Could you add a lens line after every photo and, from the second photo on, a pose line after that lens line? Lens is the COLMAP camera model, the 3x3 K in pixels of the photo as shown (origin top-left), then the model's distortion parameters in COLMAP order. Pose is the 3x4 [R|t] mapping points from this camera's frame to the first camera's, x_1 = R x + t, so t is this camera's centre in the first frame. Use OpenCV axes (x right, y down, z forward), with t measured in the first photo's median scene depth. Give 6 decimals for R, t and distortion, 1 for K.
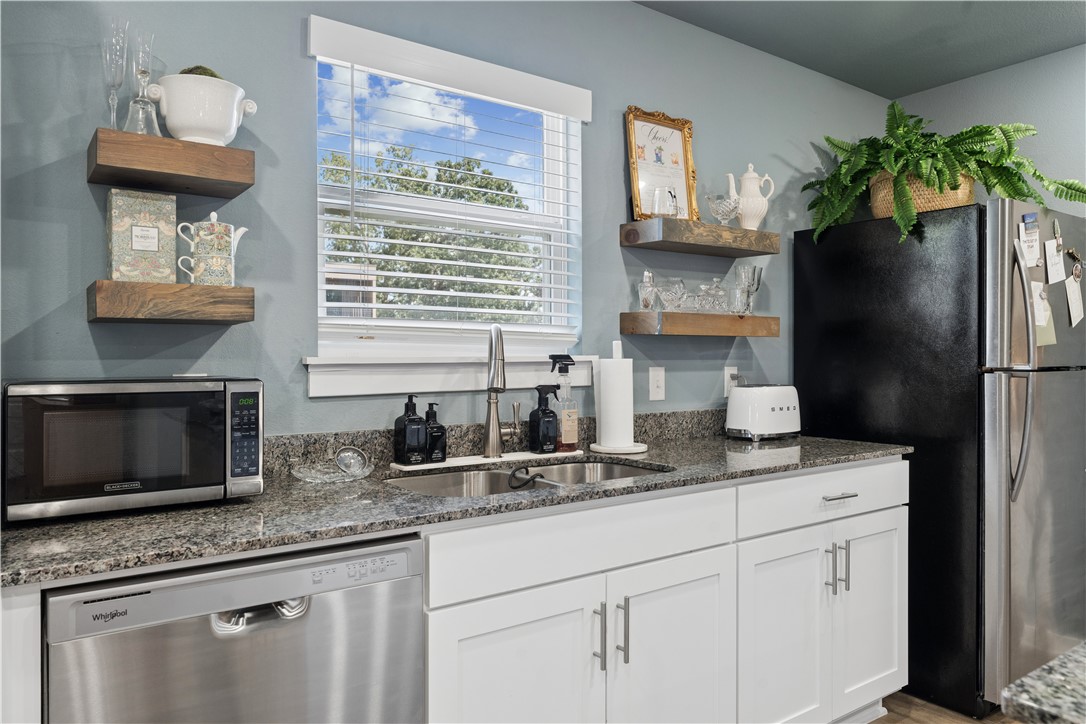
lens RADIAL K [[727.7, 0, 542.2], [0, 727.7, 359.3], [0, 0, 1]] dist [-0.000977, 0.002129]
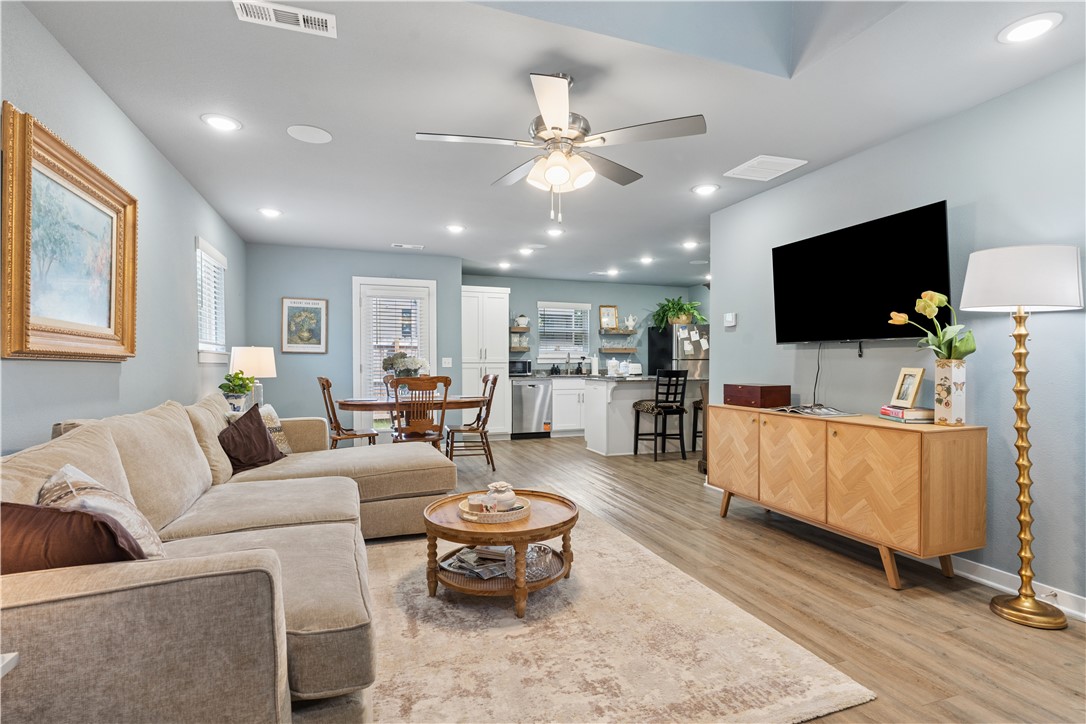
lens RADIAL K [[535.9, 0, 543.0], [0, 535.9, 362.0], [0, 0, 1]] dist [0.003114, 0.000442]
pose [[0.960061, 0.000977, -0.279791, 0.826545], [-0.002957, 0.999973, -0.006653, 0.057784], [0.279777, 0.007214, 0.960038, -2.776490]]
